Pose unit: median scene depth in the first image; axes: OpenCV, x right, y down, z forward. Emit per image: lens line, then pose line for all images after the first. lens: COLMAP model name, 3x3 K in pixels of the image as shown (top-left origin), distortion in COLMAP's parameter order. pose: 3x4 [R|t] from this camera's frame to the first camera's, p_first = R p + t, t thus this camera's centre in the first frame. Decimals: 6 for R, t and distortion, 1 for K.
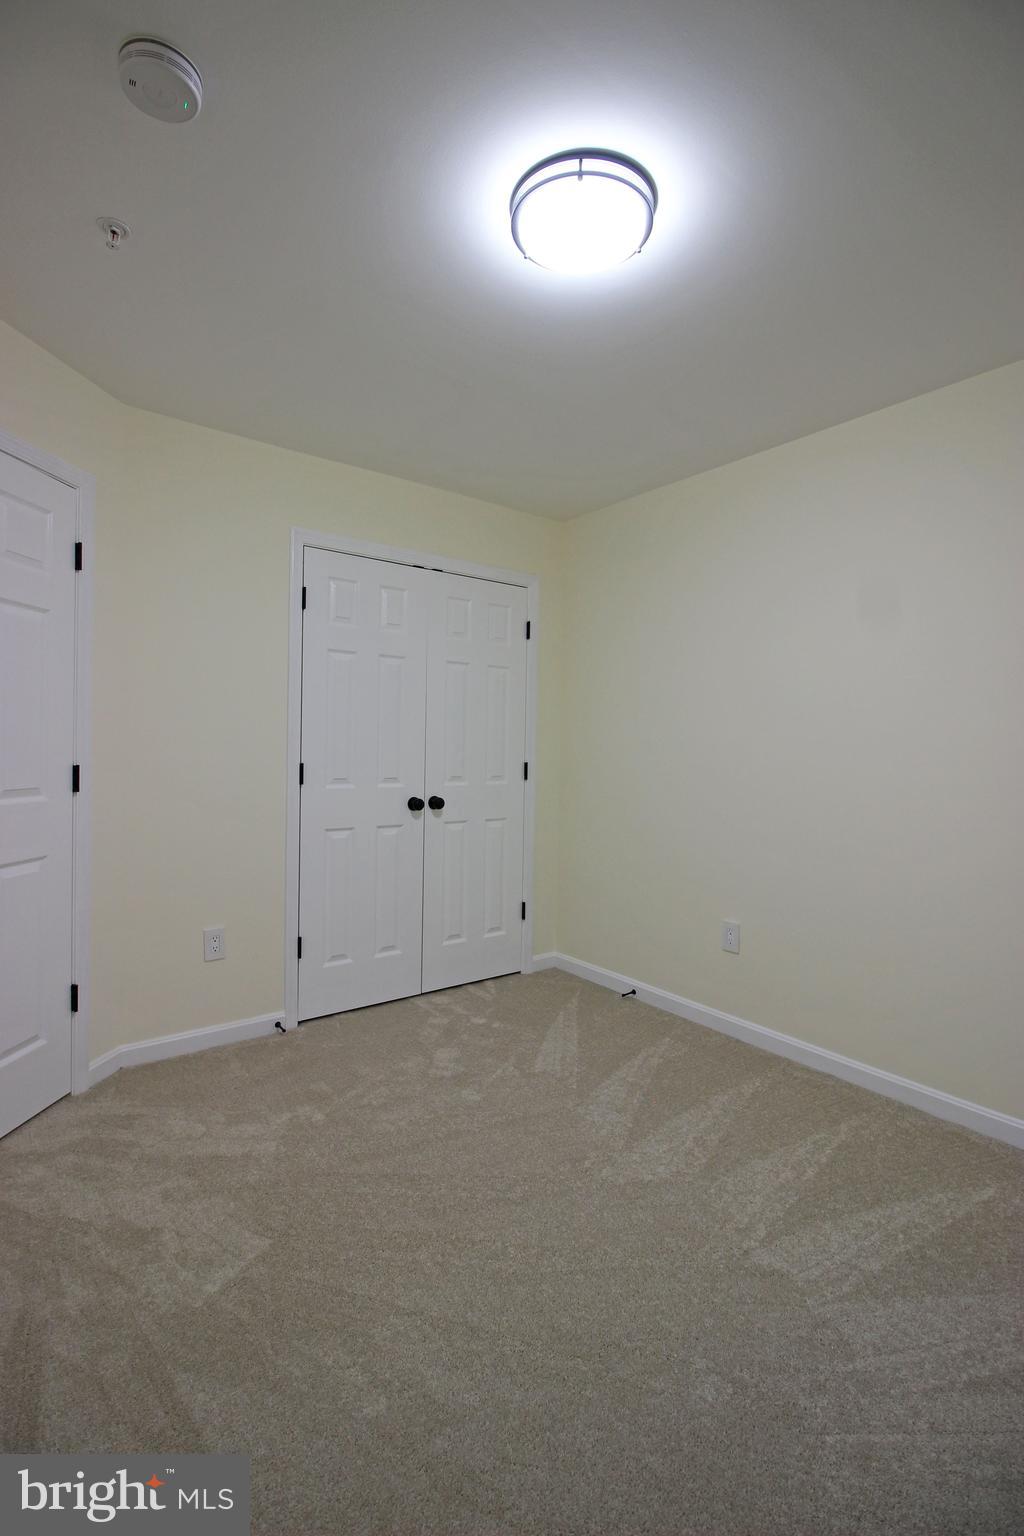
lens RADIAL K [[707.1, 0, 507.0], [0, 707.1, 756.3], [0, 0, 1]] dist [0.010391, -0.016739]
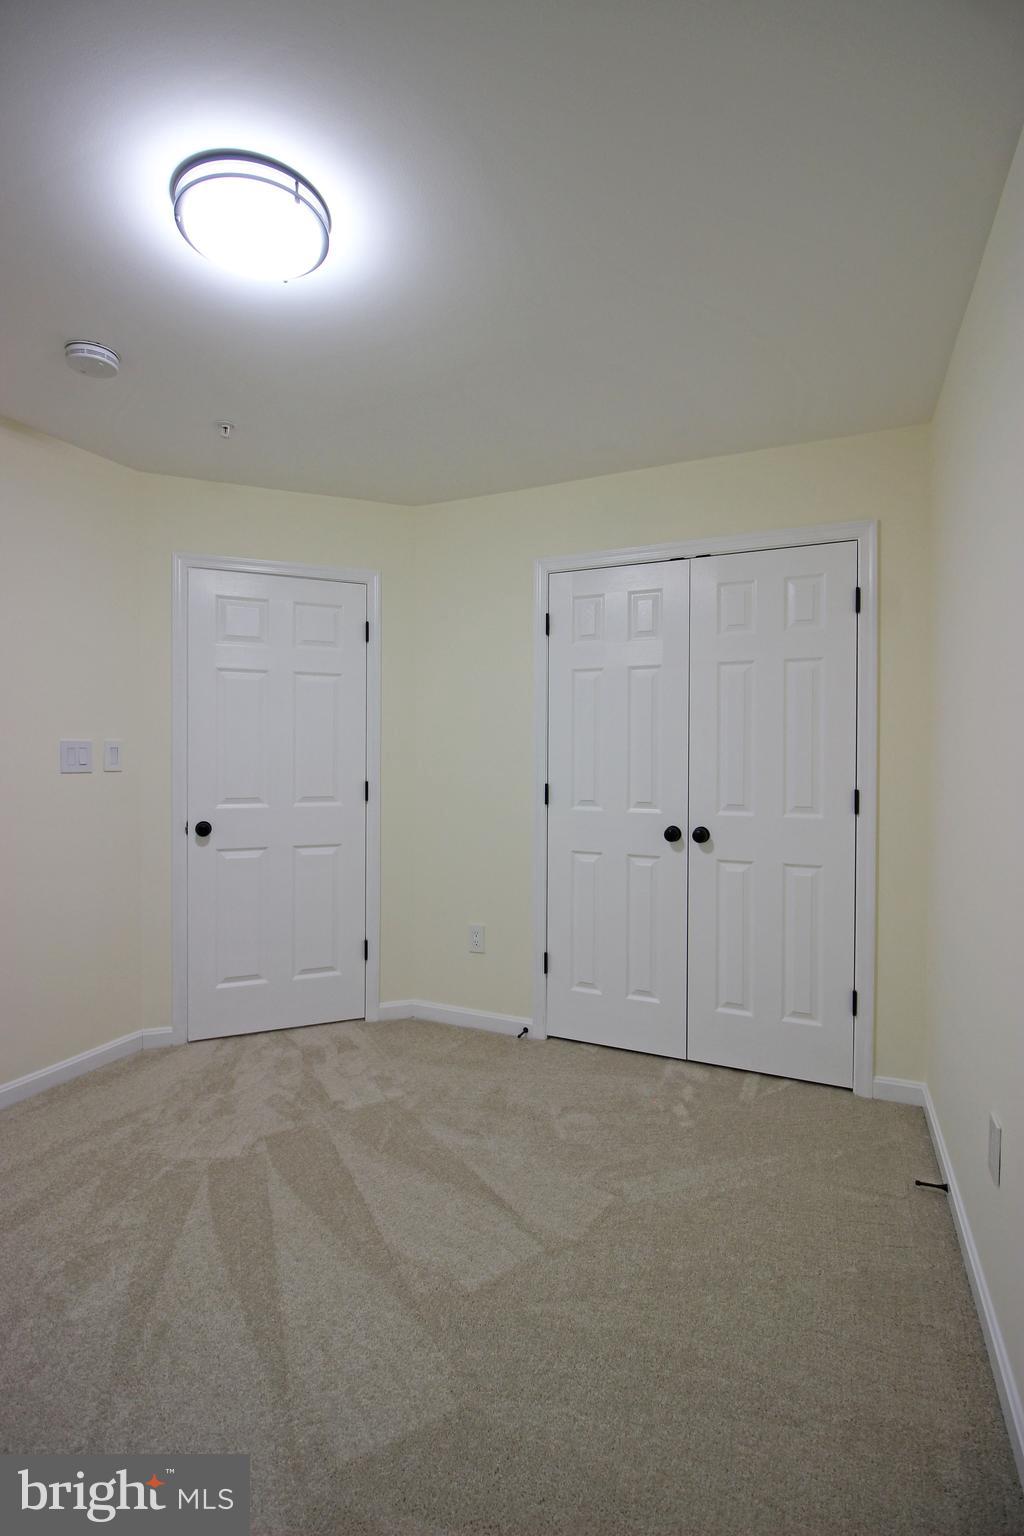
lens RADIAL K [[707.1, 0, 507.0], [0, 707.1, 756.3], [0, 0, 1]] dist [0.010391, -0.016739]
pose [[0.485875, -0.011884, -0.873948, 0.562452], [-0.007739, 0.999810, -0.017898, -0.010864], [0.873994, 0.015460, 0.485691, 0.431048]]
